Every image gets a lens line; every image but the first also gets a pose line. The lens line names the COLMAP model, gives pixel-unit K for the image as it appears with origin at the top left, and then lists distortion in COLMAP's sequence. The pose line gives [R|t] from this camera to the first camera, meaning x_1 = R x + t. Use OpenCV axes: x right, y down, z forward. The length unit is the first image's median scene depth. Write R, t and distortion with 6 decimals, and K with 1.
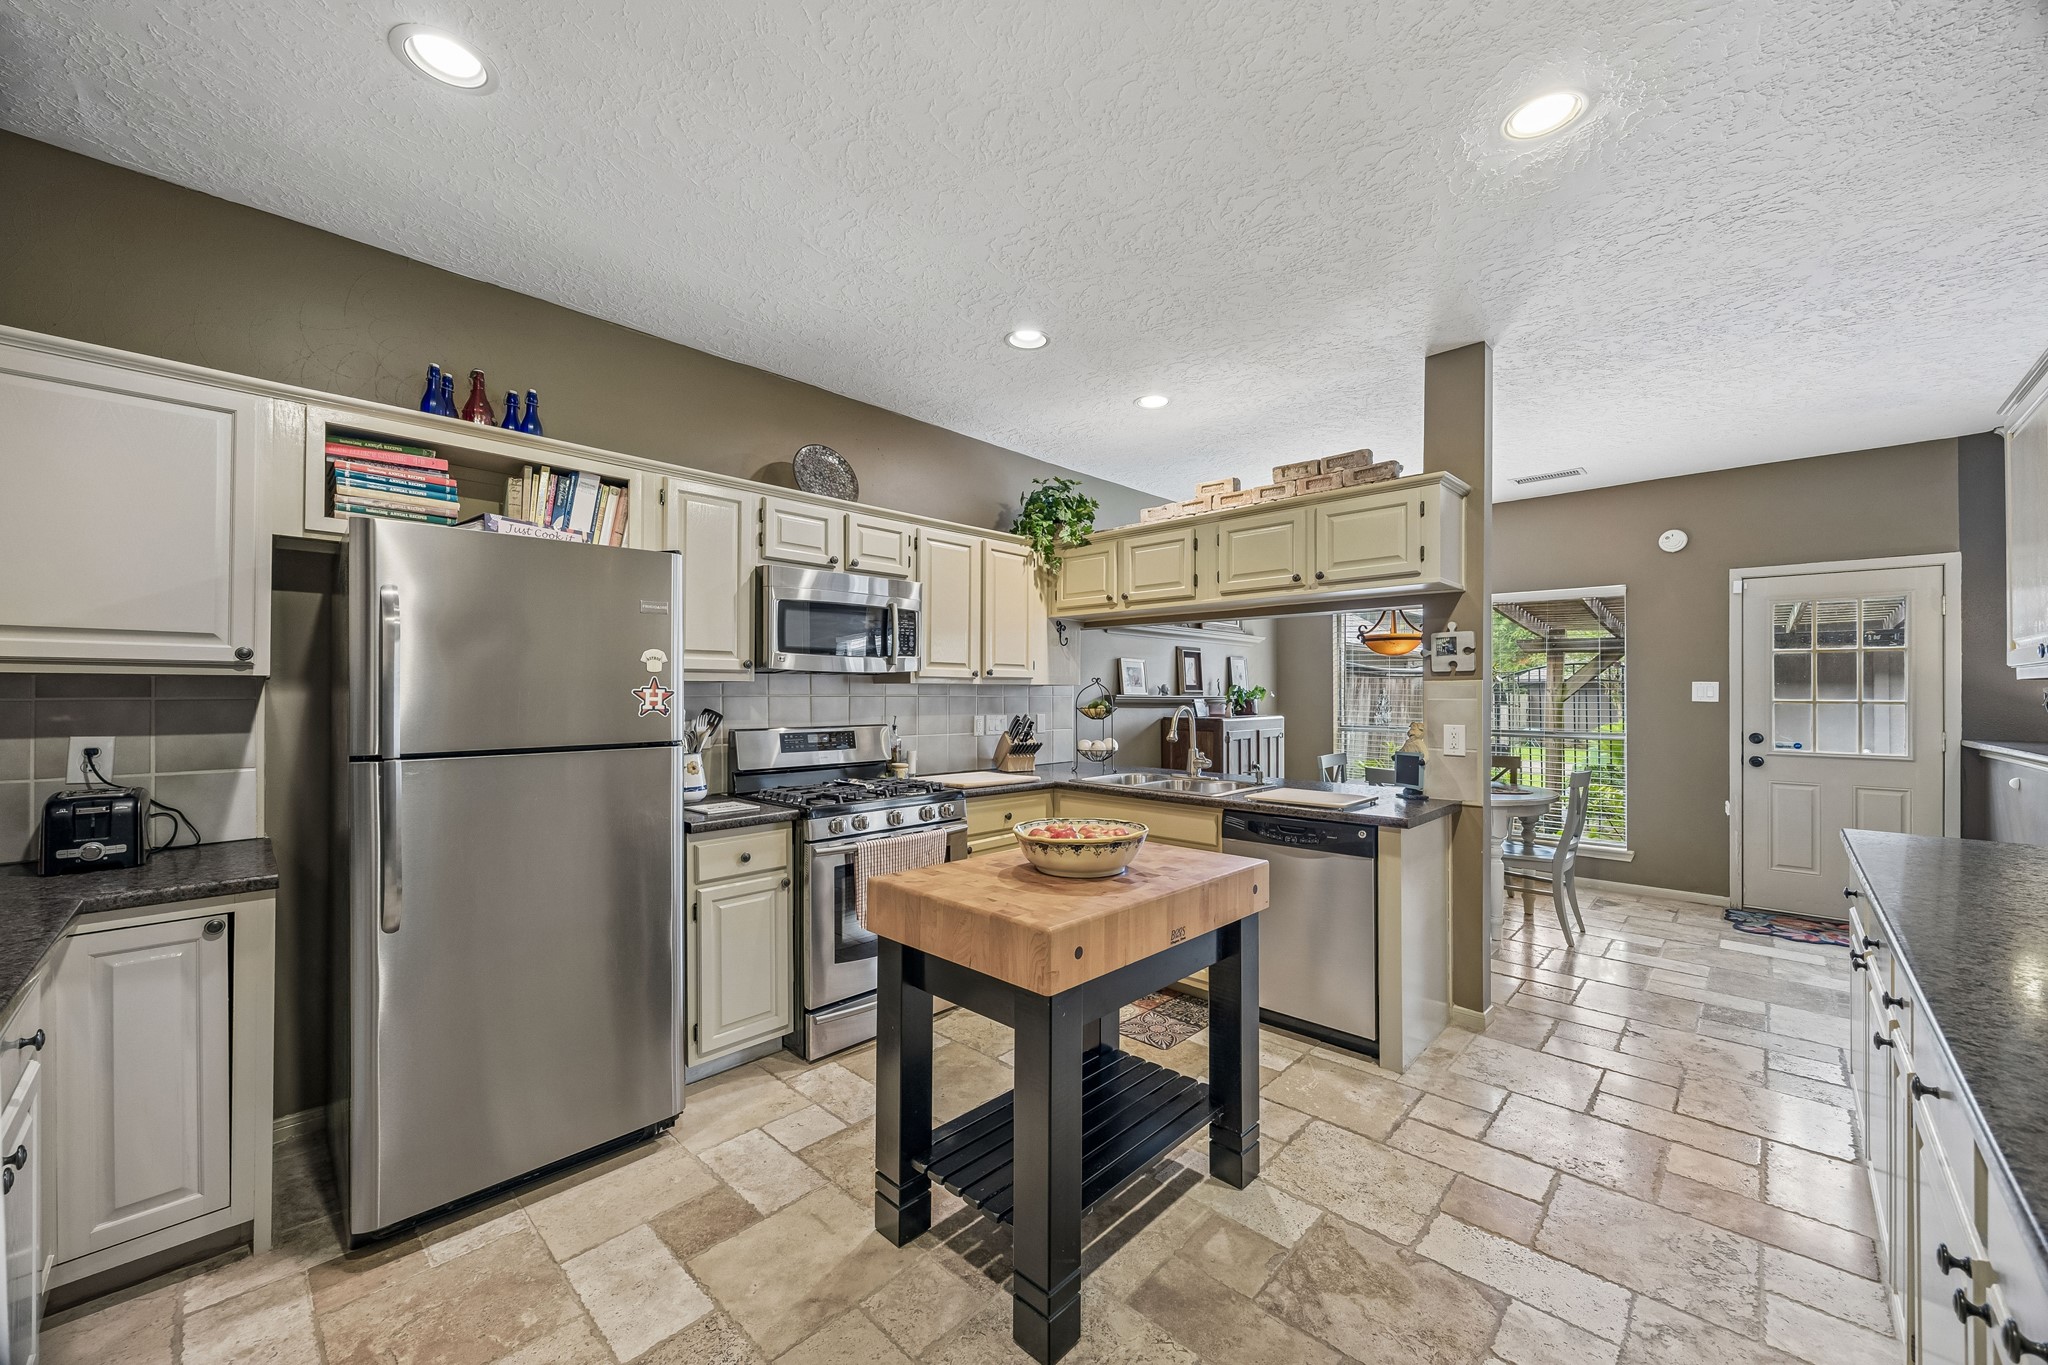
lens RADIAL K [[787.4, 0, 1032.0], [0, 787.4, 690.3], [0, 0, 1]] dist [-0.001744, -0.000380]
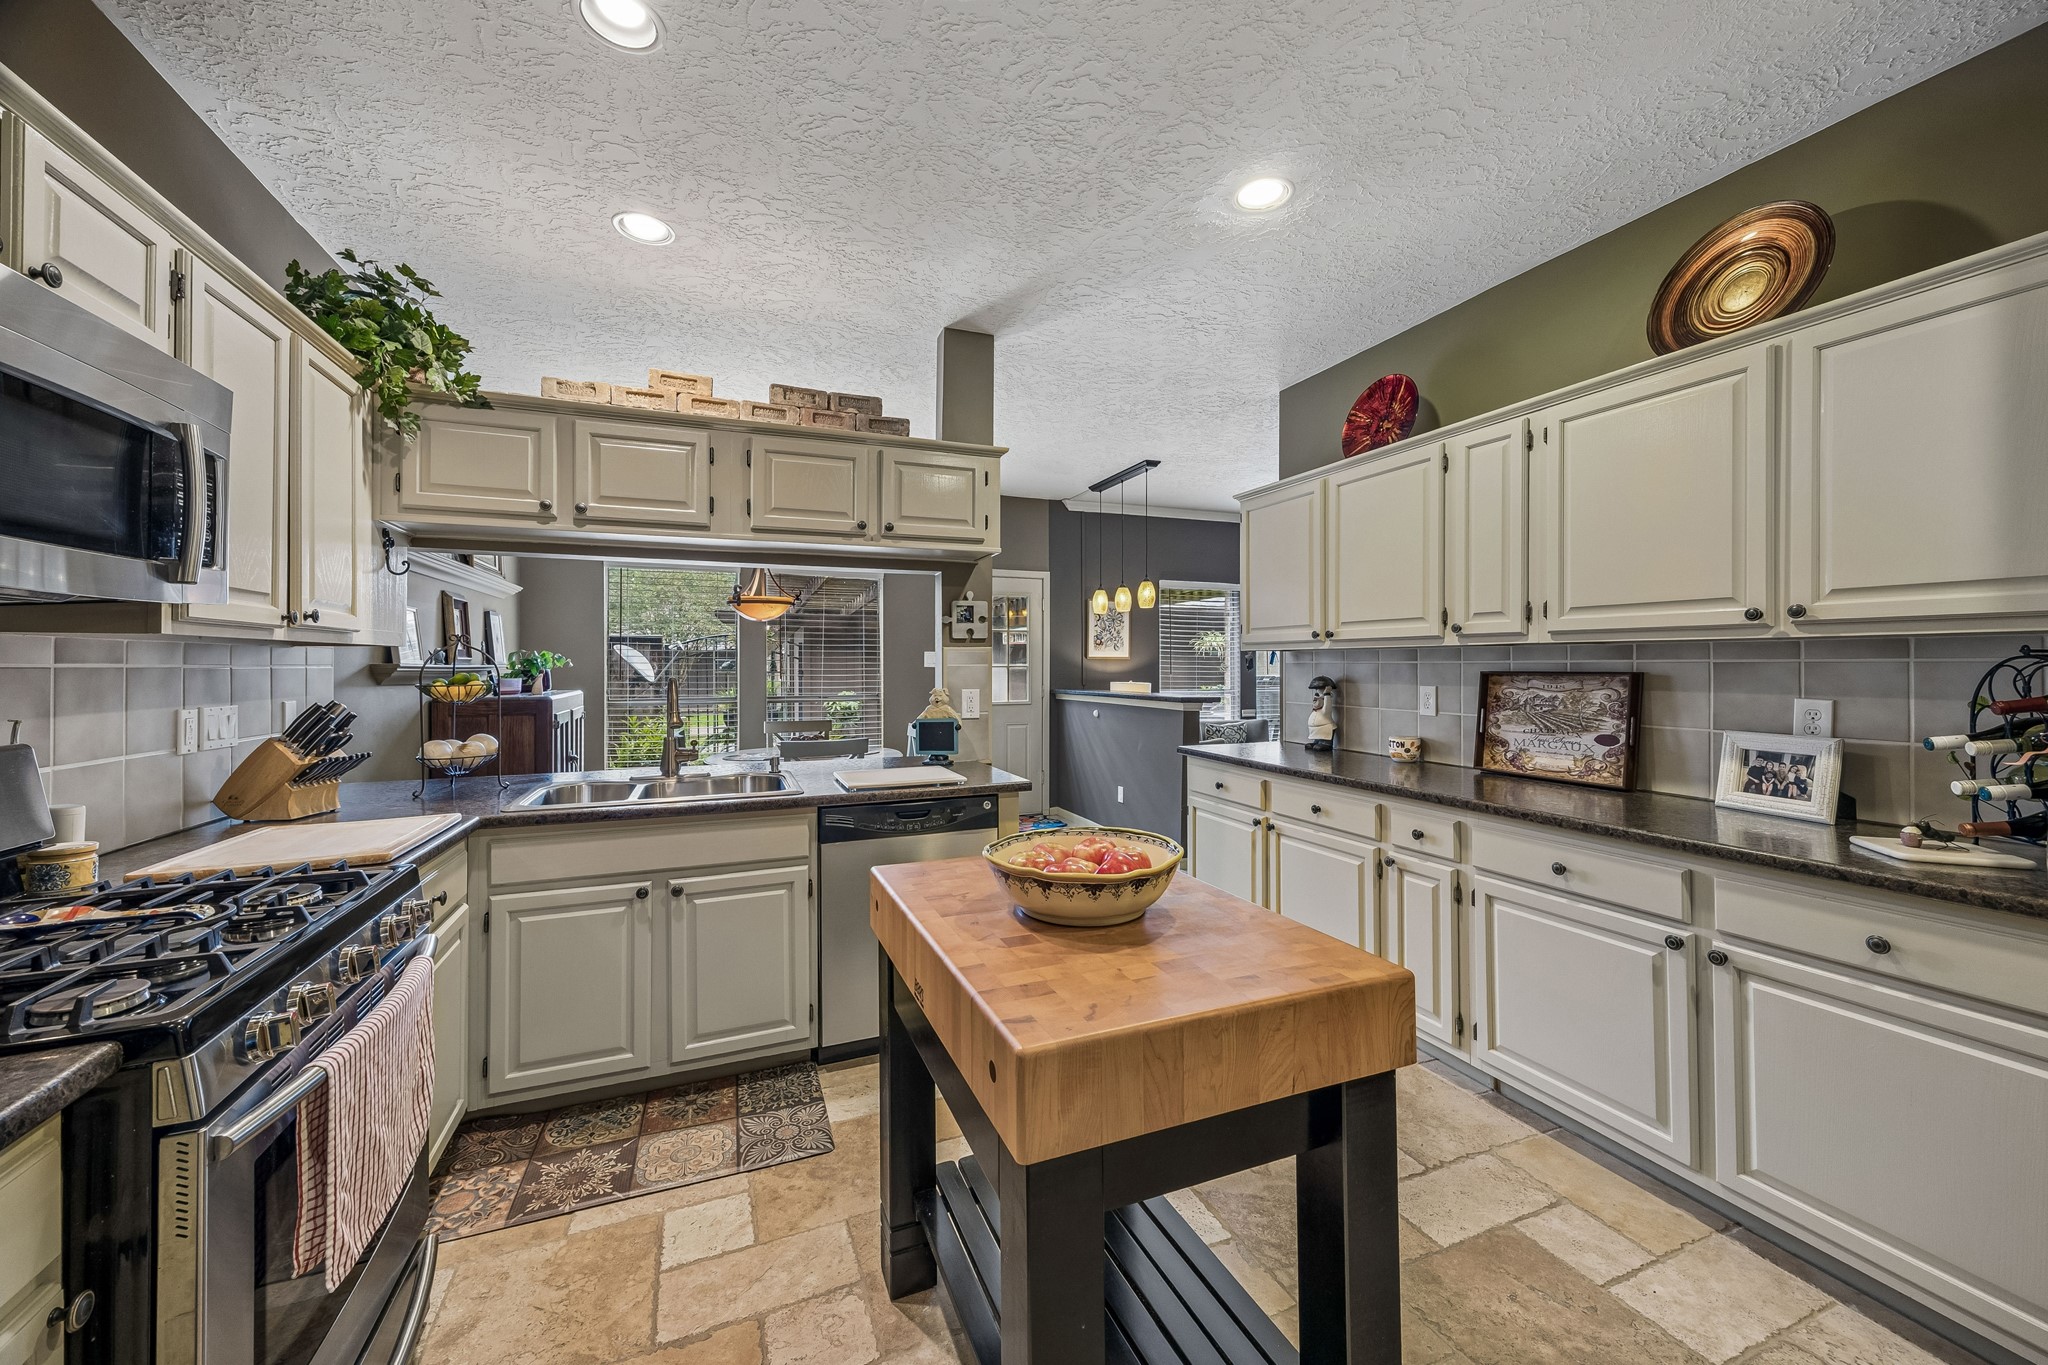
lens RADIAL K [[787.4, 0, 1031.2], [0, 787.4, 661.1], [0, 0, 1]] dist [-0.001744, -0.000380]
pose [[0.405161, -0.000835, 0.914245, -0.353703], [0.000482, 1.000000, 0.000700, 0.004949], [-0.914245, 0.000157, 0.405161, 0.454155]]
